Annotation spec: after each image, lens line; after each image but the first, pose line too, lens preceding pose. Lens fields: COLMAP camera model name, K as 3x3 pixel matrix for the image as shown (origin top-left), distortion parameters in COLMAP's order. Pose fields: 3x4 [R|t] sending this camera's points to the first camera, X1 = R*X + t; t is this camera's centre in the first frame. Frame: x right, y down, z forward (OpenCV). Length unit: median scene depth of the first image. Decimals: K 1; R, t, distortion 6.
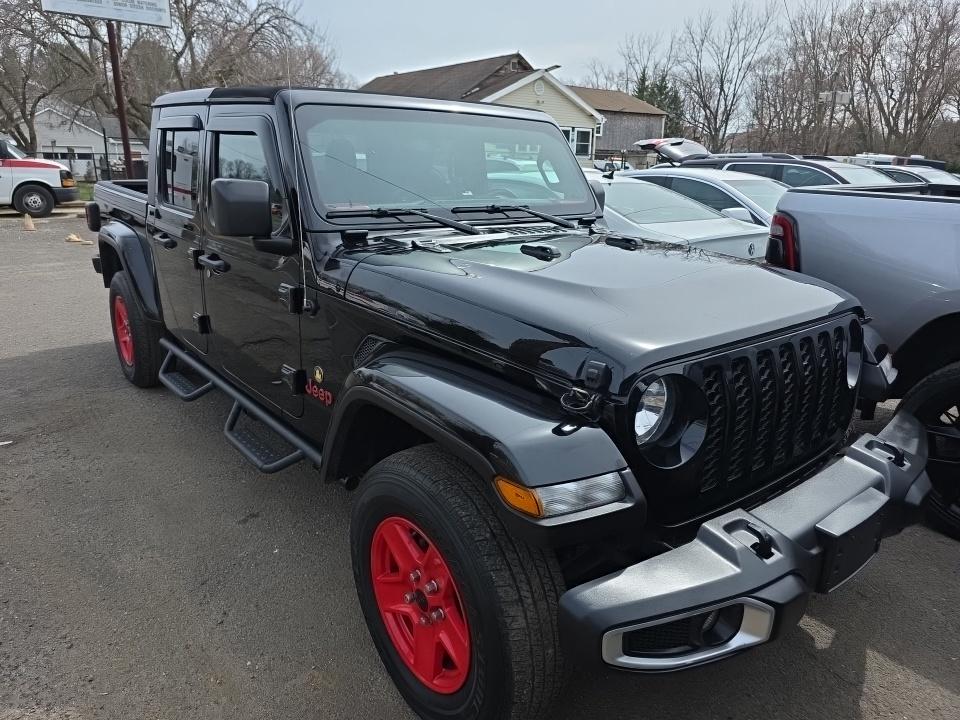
lens RADIAL K [[682.6, 0, 480.0], [0, 682.6, 360.0], [0, 0, 1]] dist [-0.001351, -0.000031]
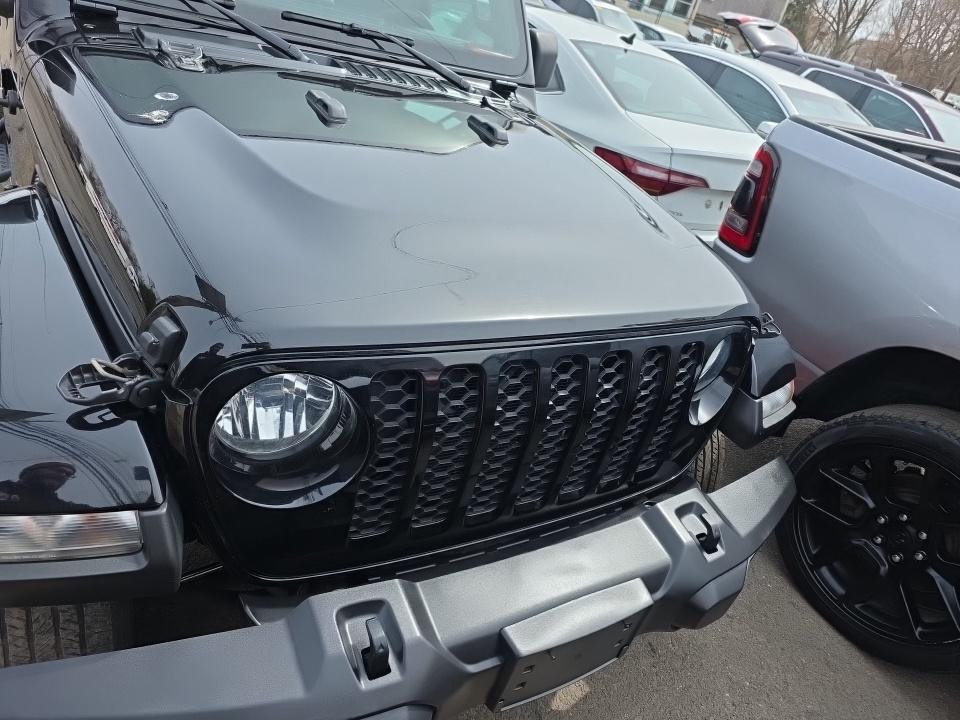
lens RADIAL K [[684.9, 0, 480.9], [0, 684.9, 375.2], [0, 0, 1]] dist [0.001342, -0.010396]
pose [[0.962667, 0.270682, 0.002063, 0.127824], [-0.263456, 0.935162, 0.236775, -0.047537], [0.062162, -0.228479, 0.971562, 0.125449]]
